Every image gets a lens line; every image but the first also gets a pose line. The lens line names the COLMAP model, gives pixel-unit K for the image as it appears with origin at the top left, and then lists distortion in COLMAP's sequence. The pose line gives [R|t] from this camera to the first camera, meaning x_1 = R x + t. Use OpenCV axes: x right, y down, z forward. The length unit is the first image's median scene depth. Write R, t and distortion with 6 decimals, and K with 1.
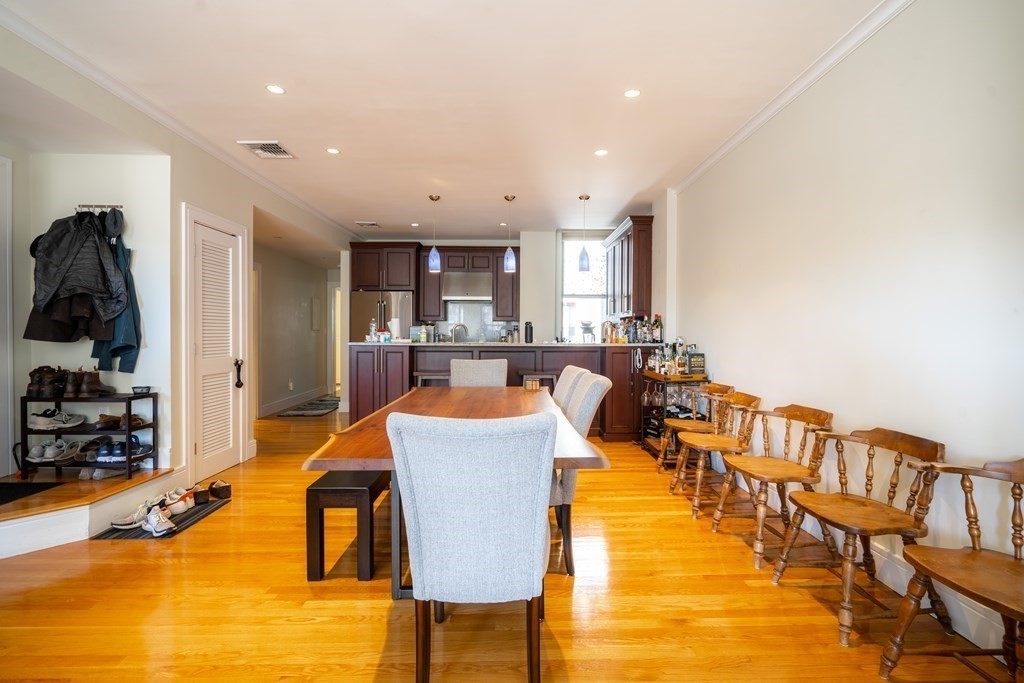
lens RADIAL K [[475.9, 0, 515.1], [0, 475.9, 342.4], [0, 0, 1]] dist [-0.002541, -0.000243]
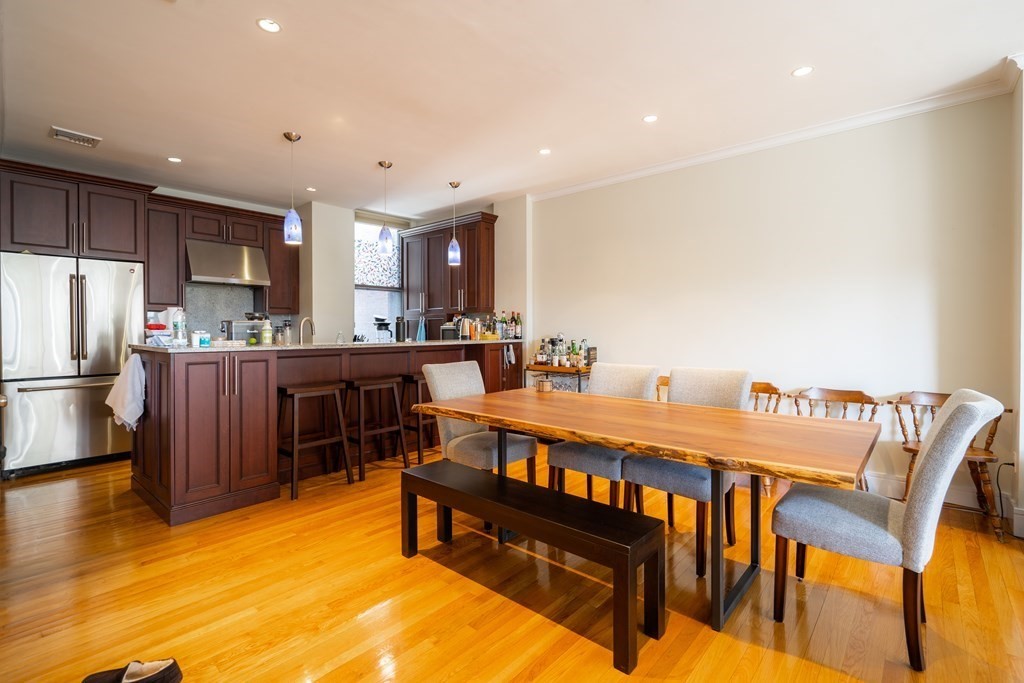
lens RADIAL K [[475.9, 0, 516.5], [0, 475.9, 332.4], [0, 0, 1]] dist [-0.002541, -0.000243]
pose [[0.656705, -0.007698, 0.754108, -0.467397], [0.017999, 0.999823, -0.005468, -0.007414], [-0.753933, 0.017164, 0.656727, 0.294021]]
